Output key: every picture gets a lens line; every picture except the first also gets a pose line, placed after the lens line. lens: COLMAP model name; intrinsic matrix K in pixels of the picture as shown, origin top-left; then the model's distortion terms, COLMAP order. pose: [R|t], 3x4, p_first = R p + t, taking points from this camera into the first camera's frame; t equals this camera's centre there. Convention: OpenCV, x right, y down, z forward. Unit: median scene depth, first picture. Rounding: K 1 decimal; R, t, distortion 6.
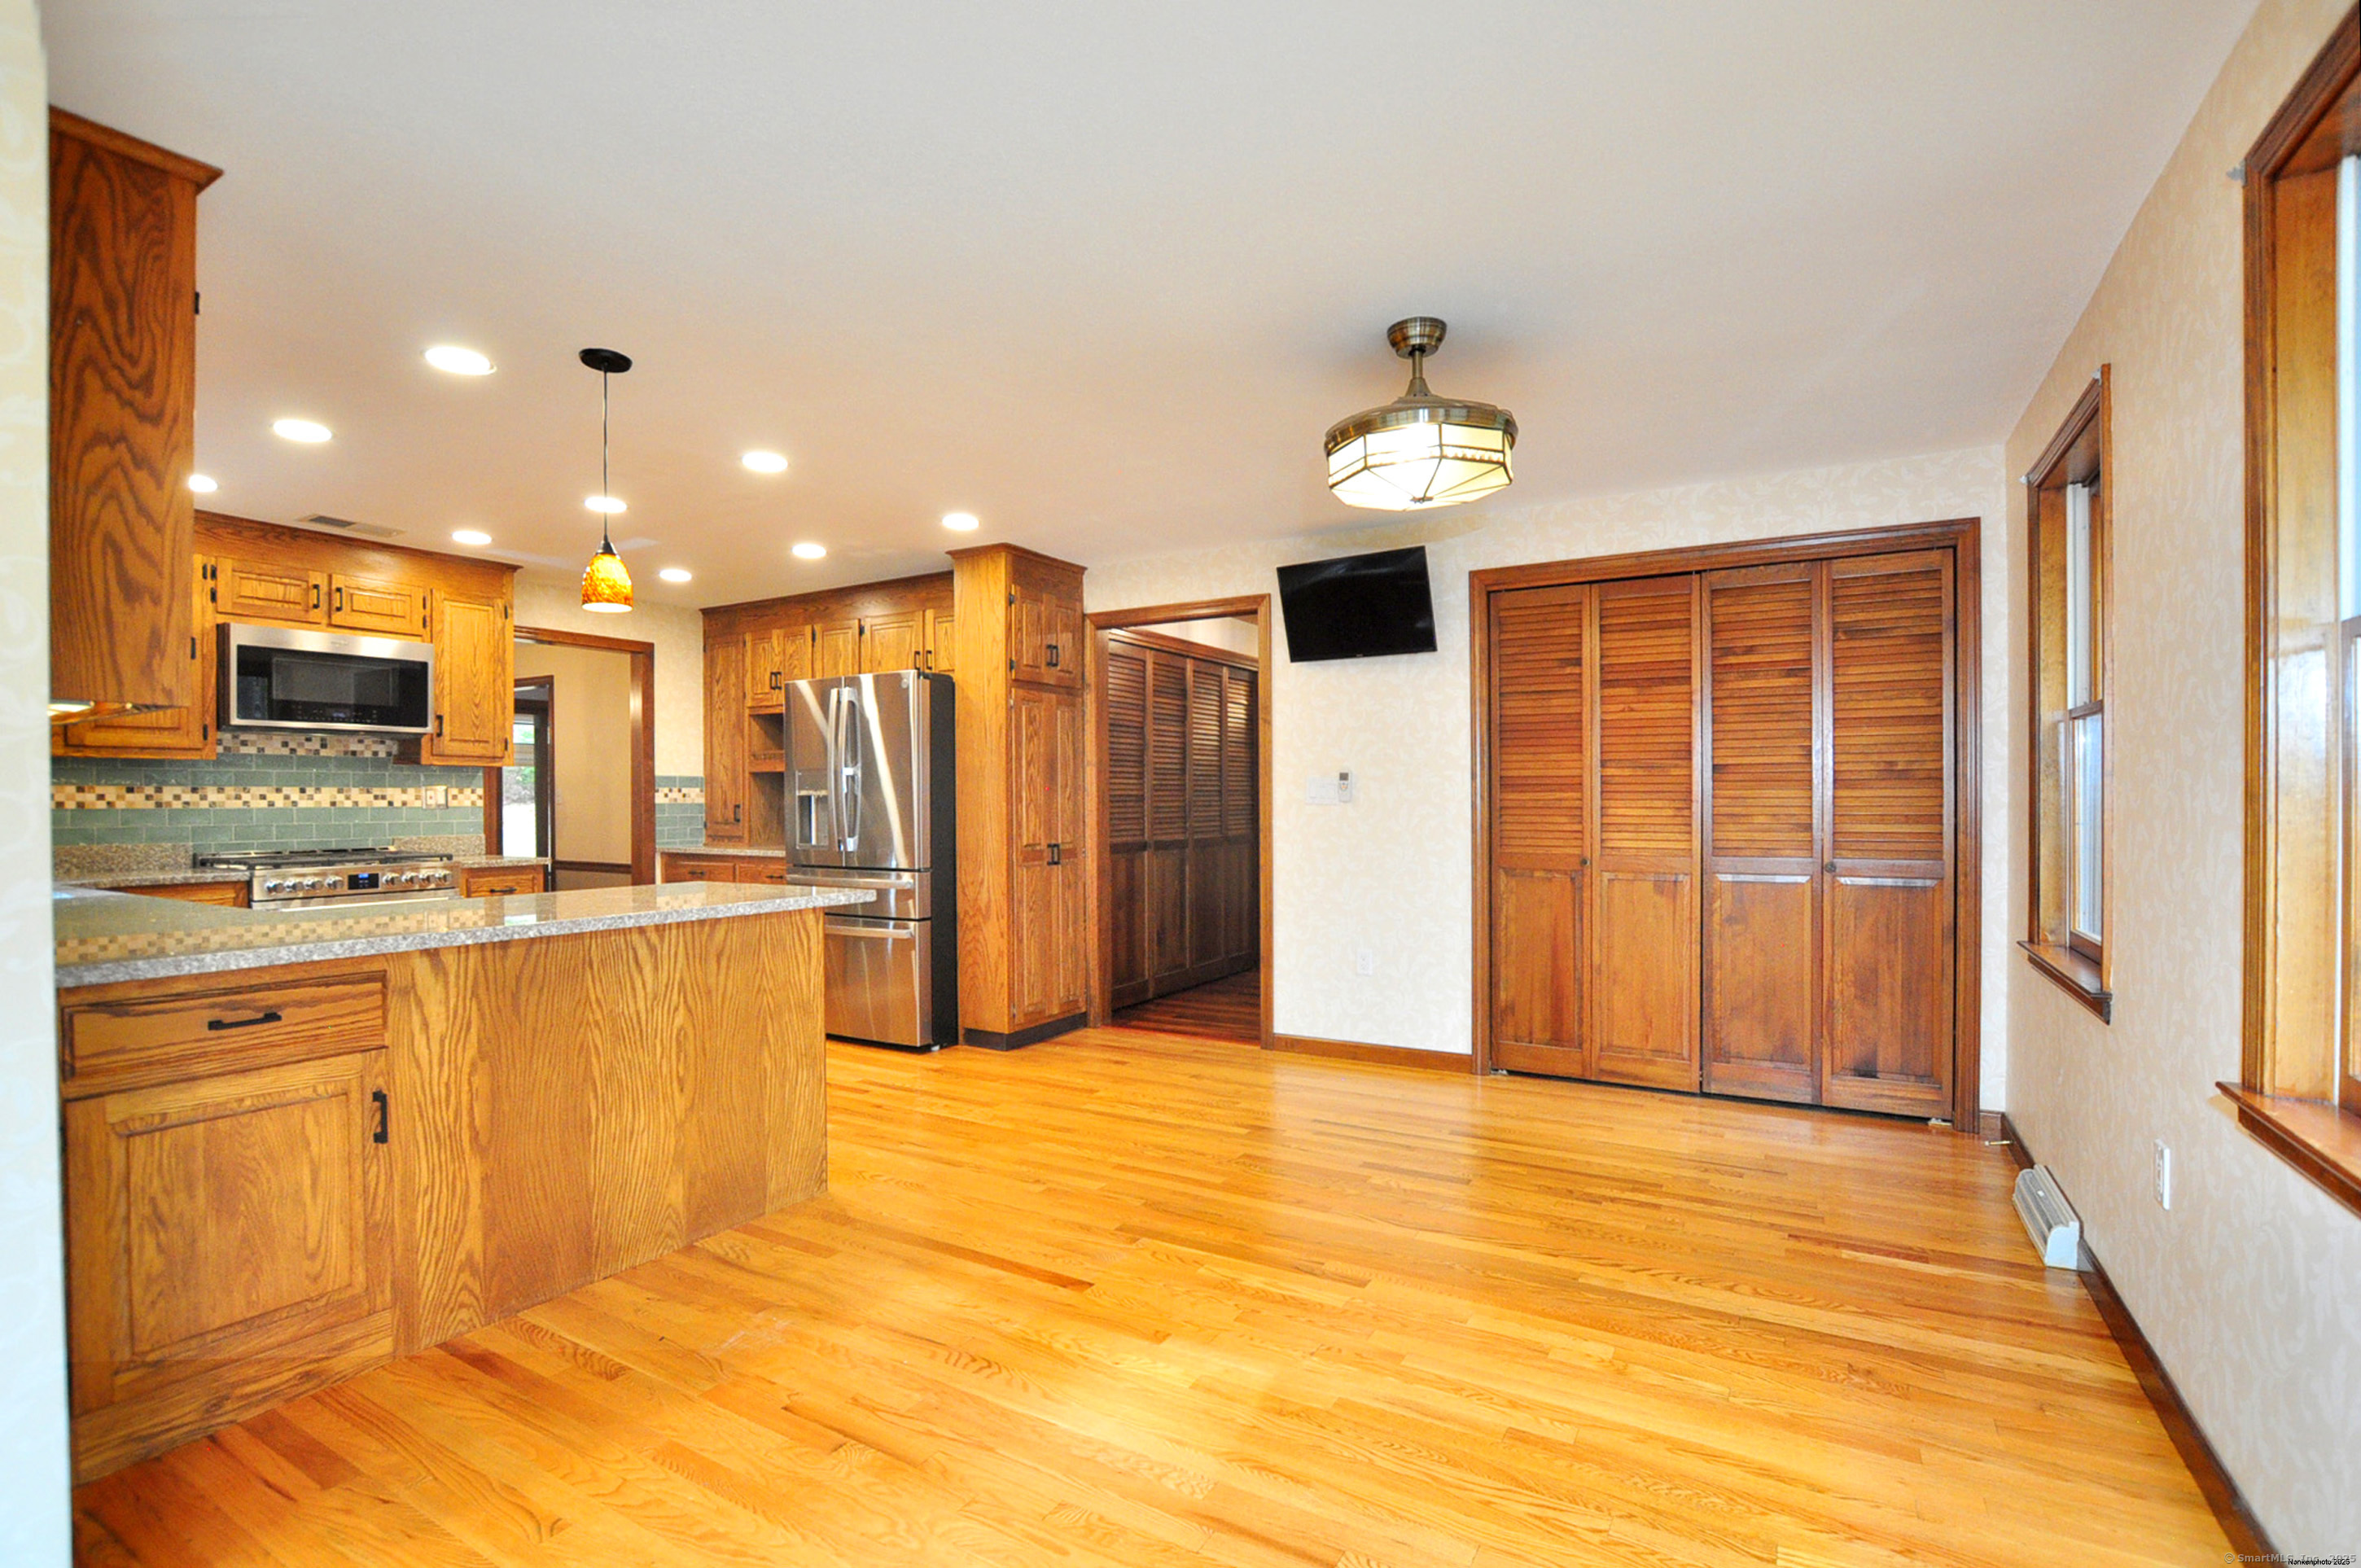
lens RADIAL K [[1062.8, 0, 1189.5], [0, 1062.8, 805.8], [0, 0, 1]] dist [-0.026465, 0.001077]
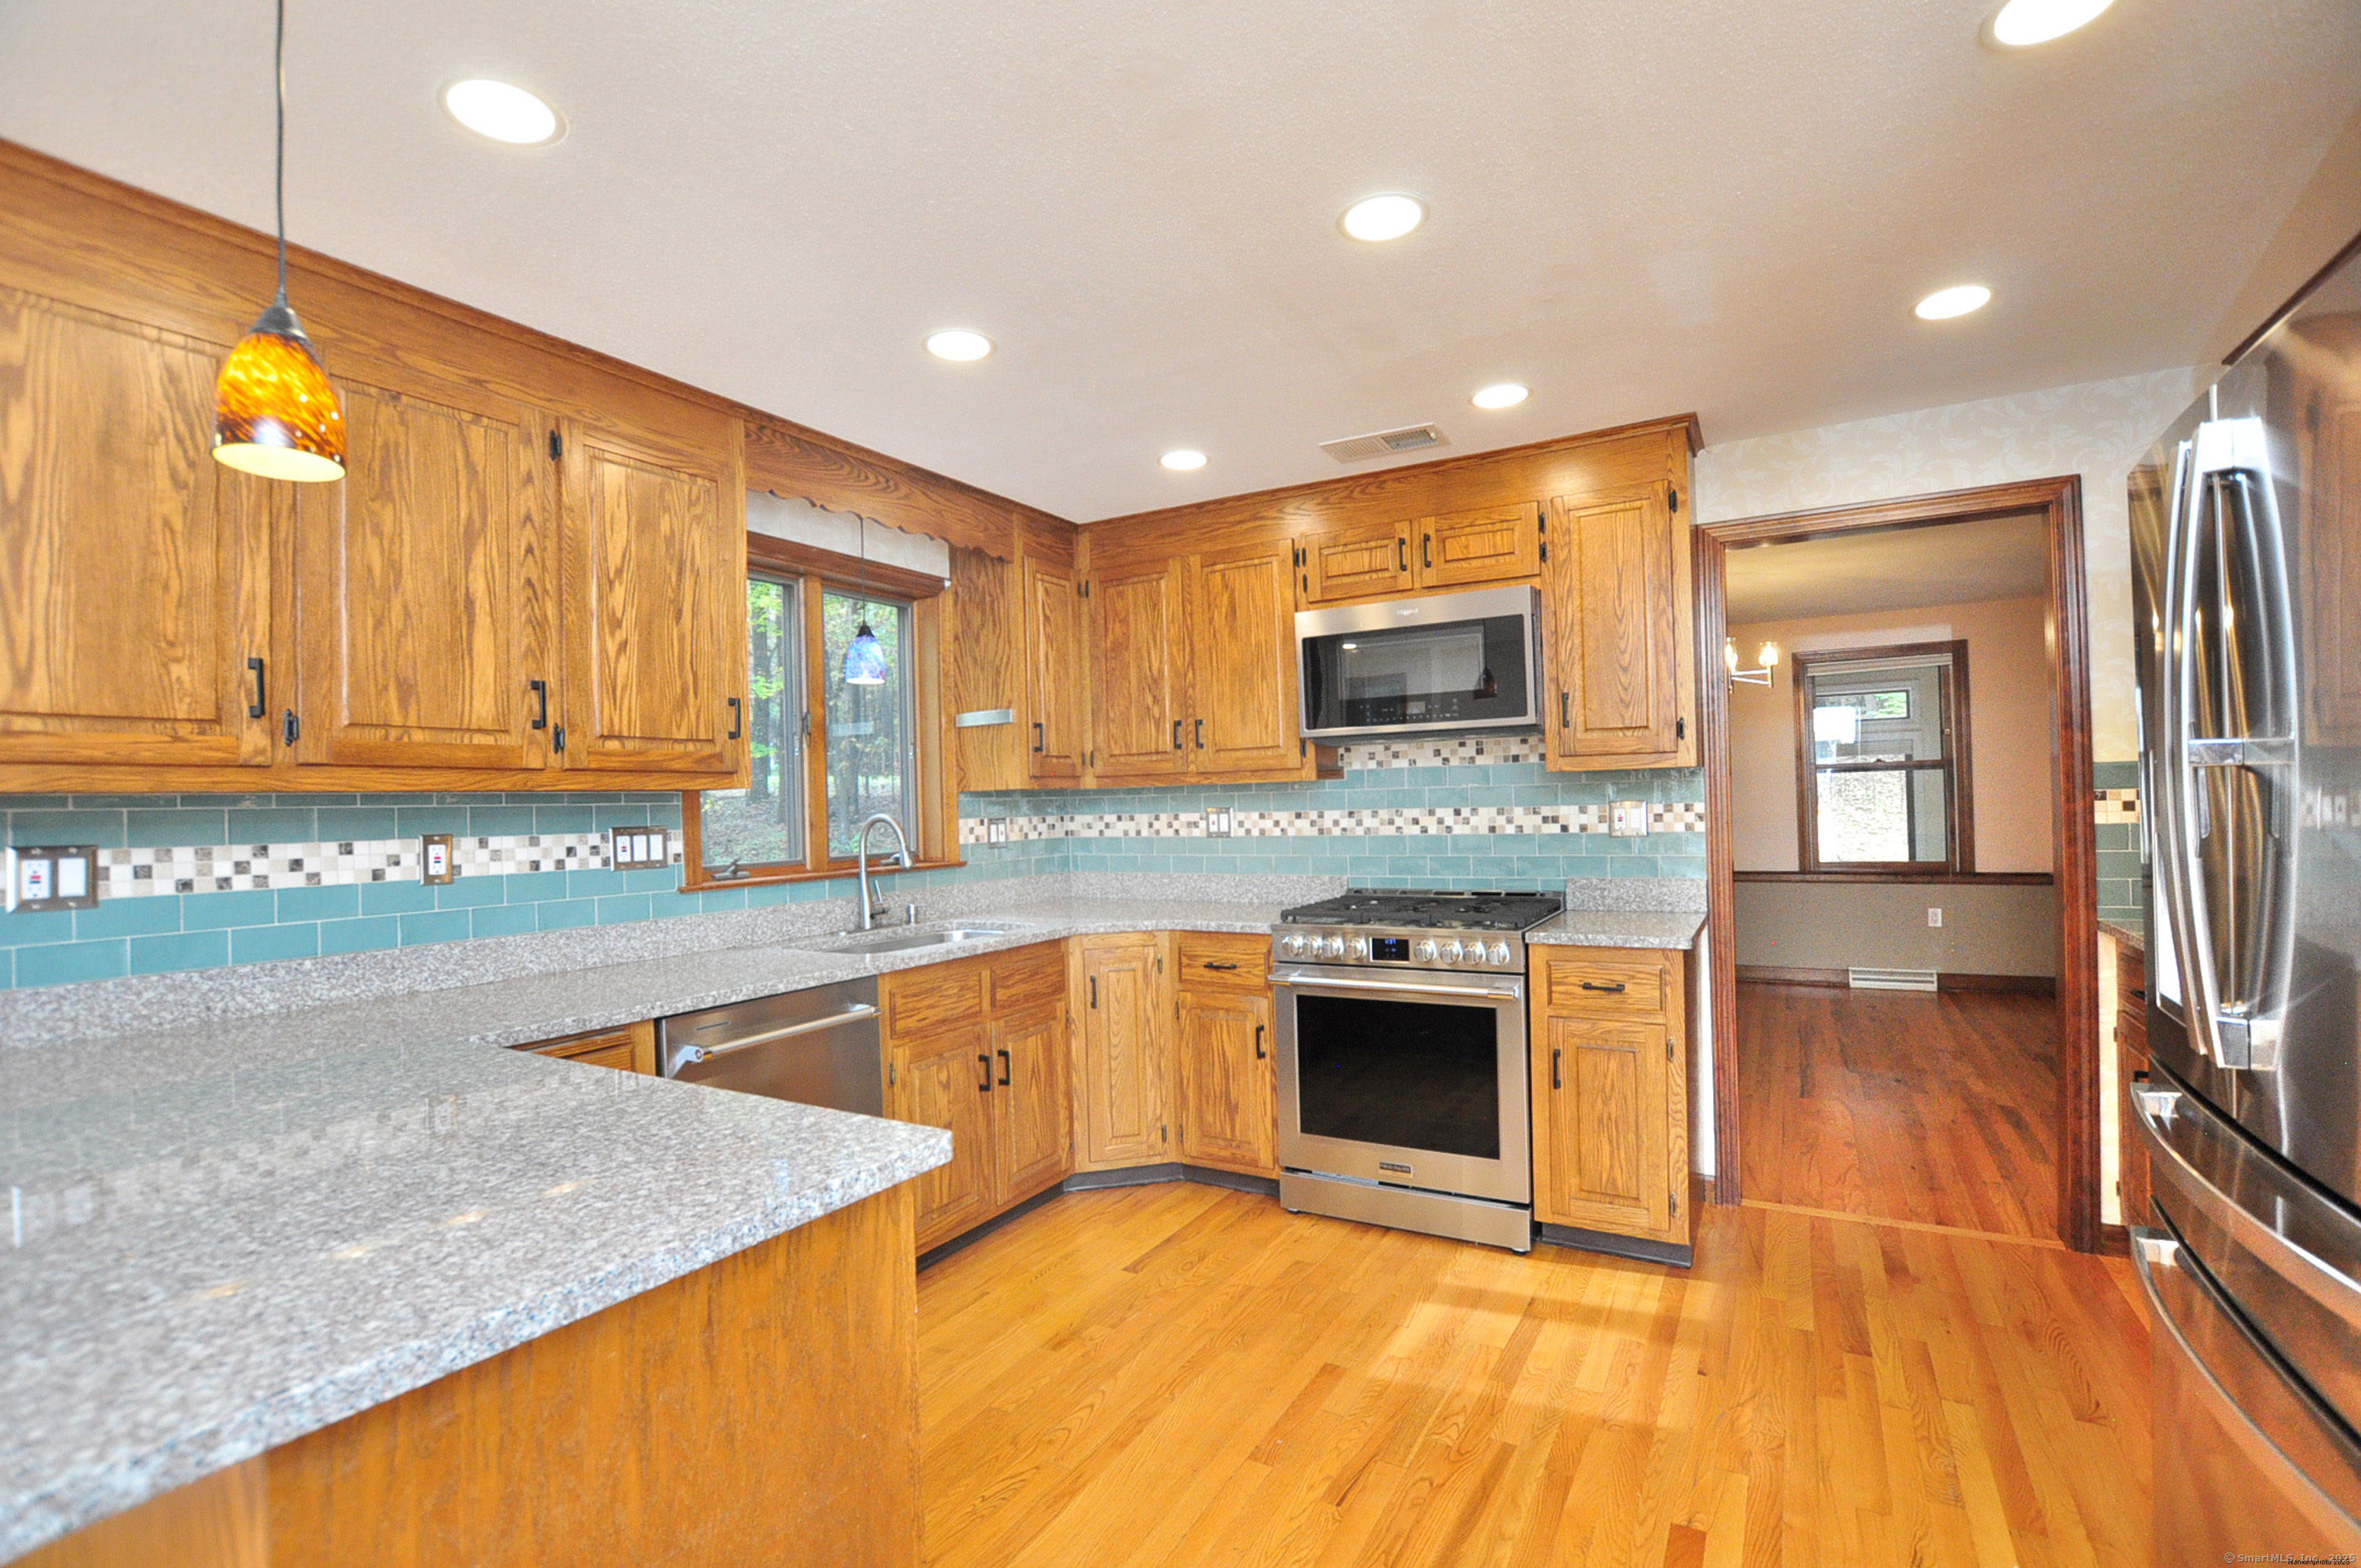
lens RADIAL K [[1062.8, 0, 1189.5], [0, 1062.8, 805.8], [0, 0, 1]] dist [-0.026465, 0.001077]
pose [[0.015203, 0.005286, -0.999870, -0.078933], [0.021293, 0.999758, 0.005609, -0.027169], [0.999658, -0.021375, 0.015086, 0.778824]]
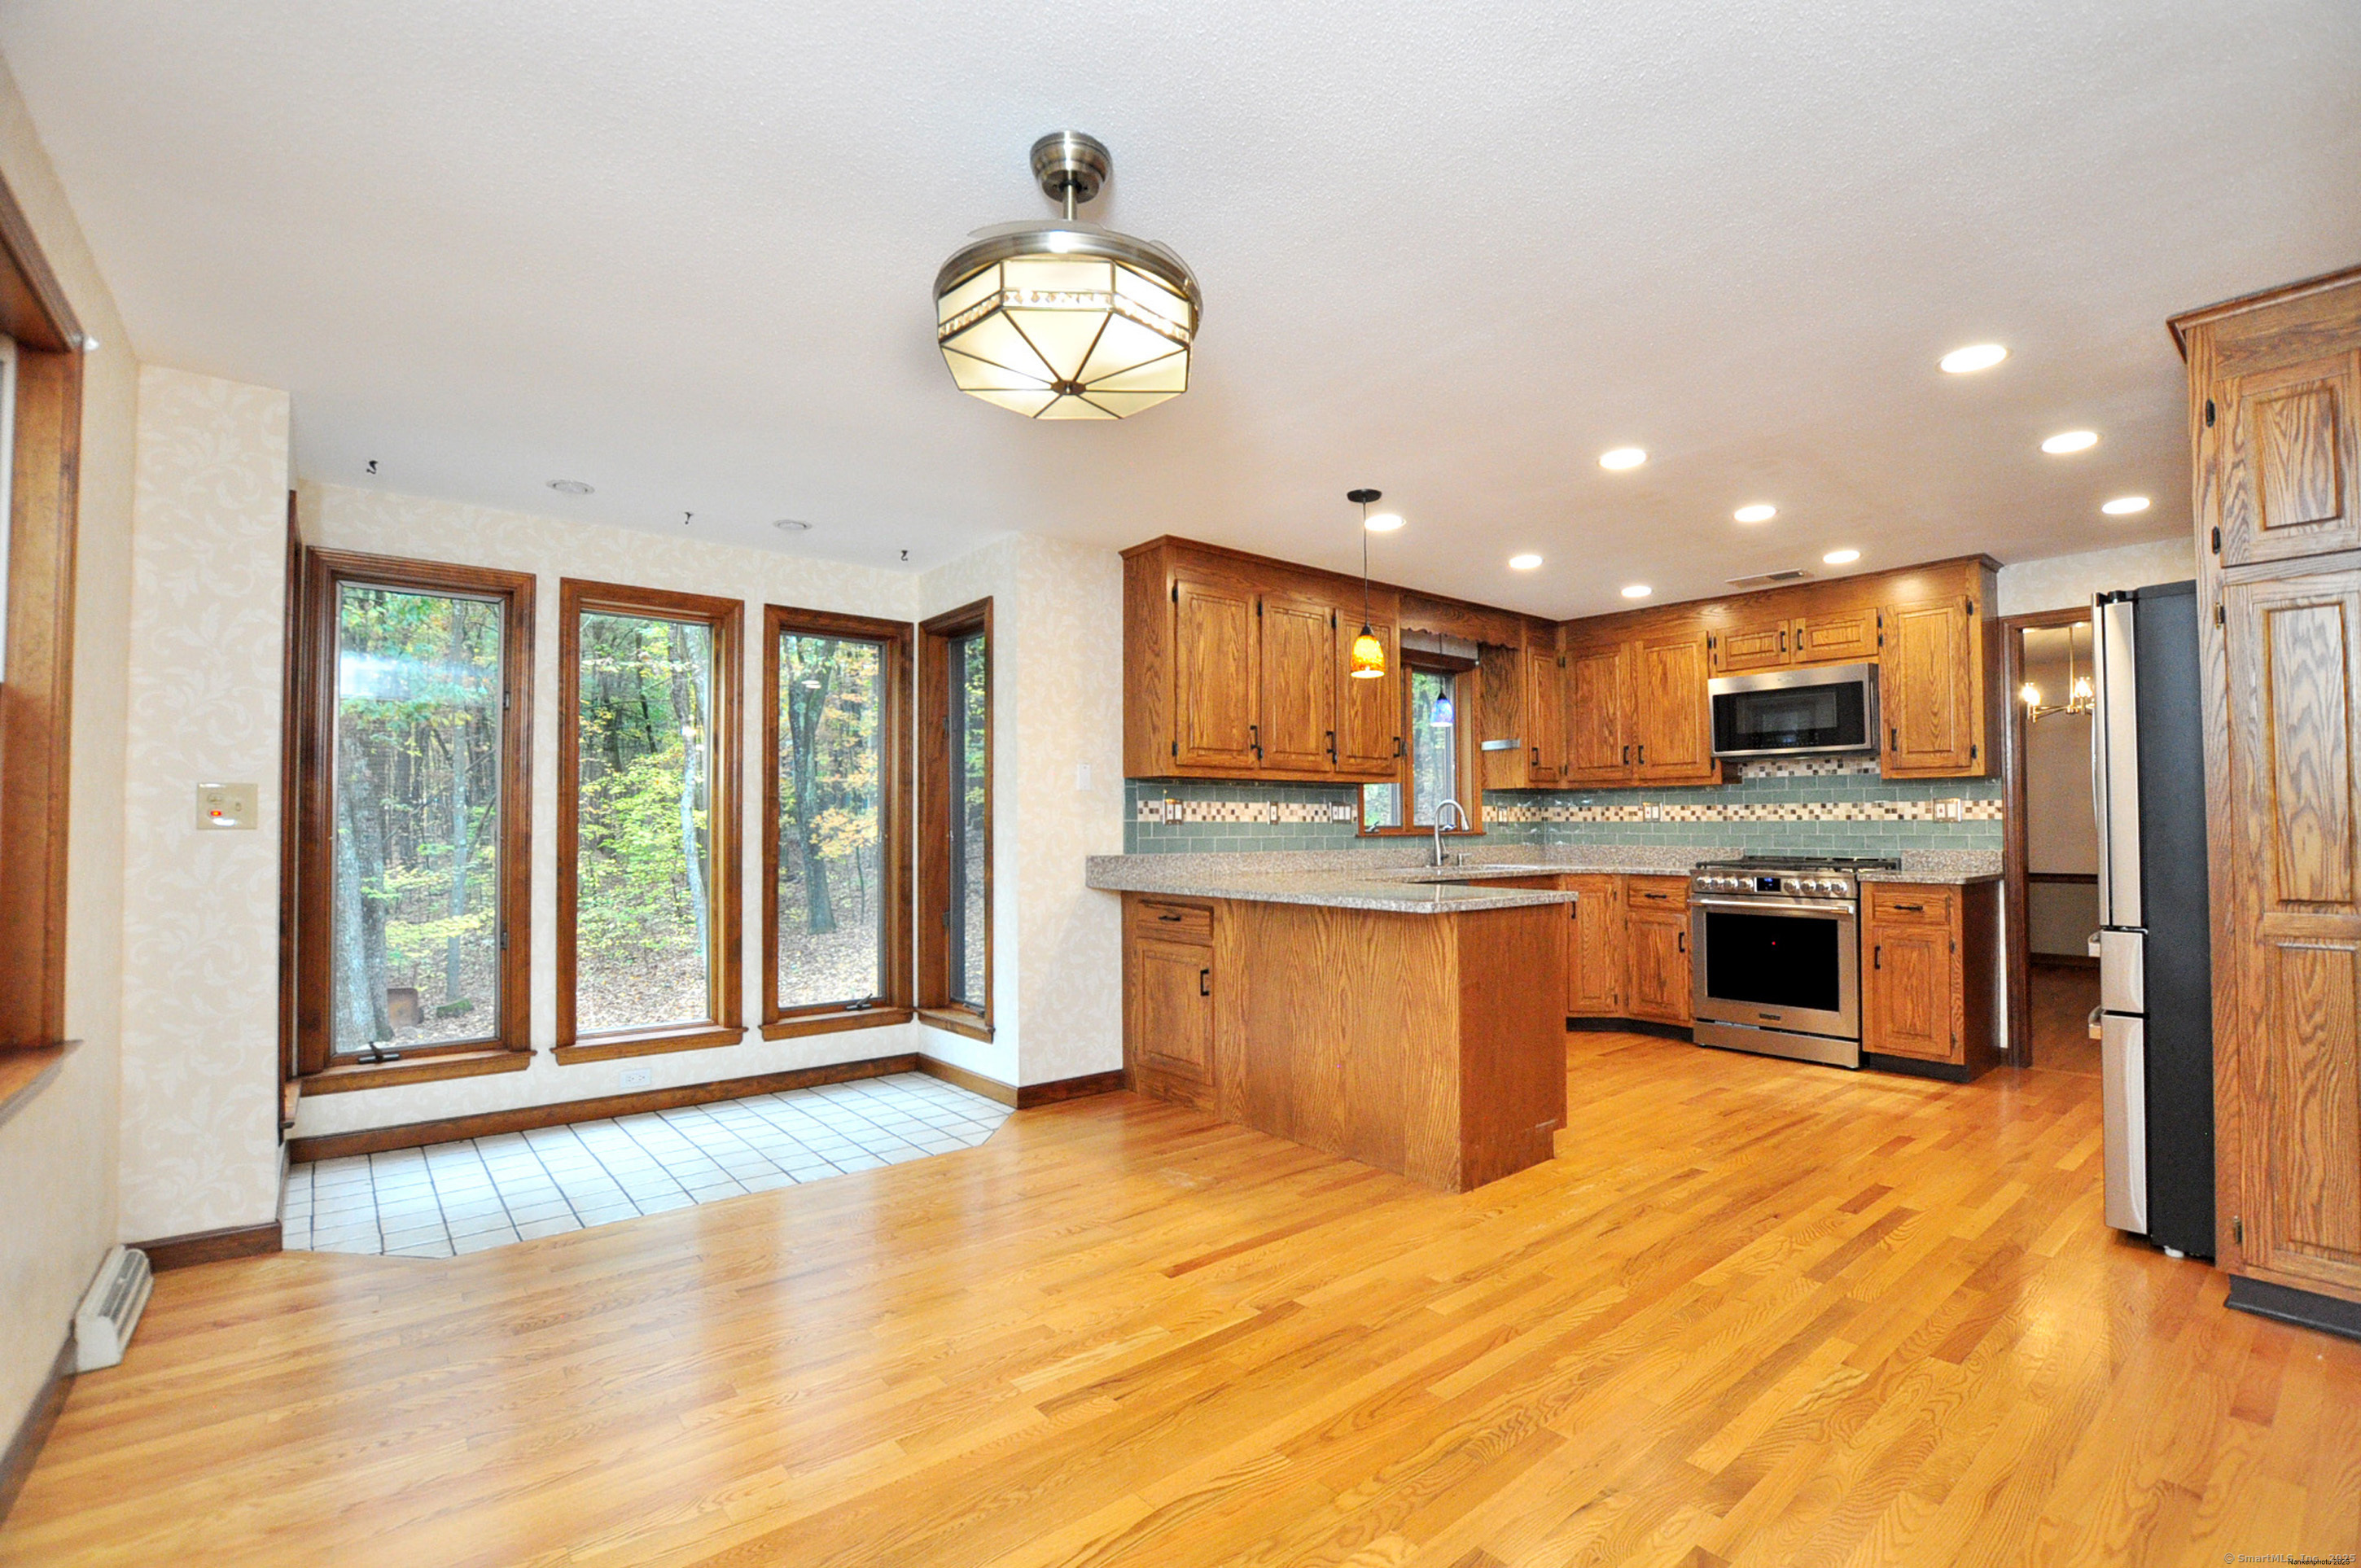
lens RADIAL K [[1047.7, 0, 1188.2], [0, 1047.7, 799.5], [0, 0, 1]] dist [-0.030119, 0.000883]
pose [[-0.340930, -0.017528, -0.939925, 0.459079], [0.000429, 0.999823, -0.018801, -0.000388], [0.940088, -0.006812, -0.340863, 0.716261]]
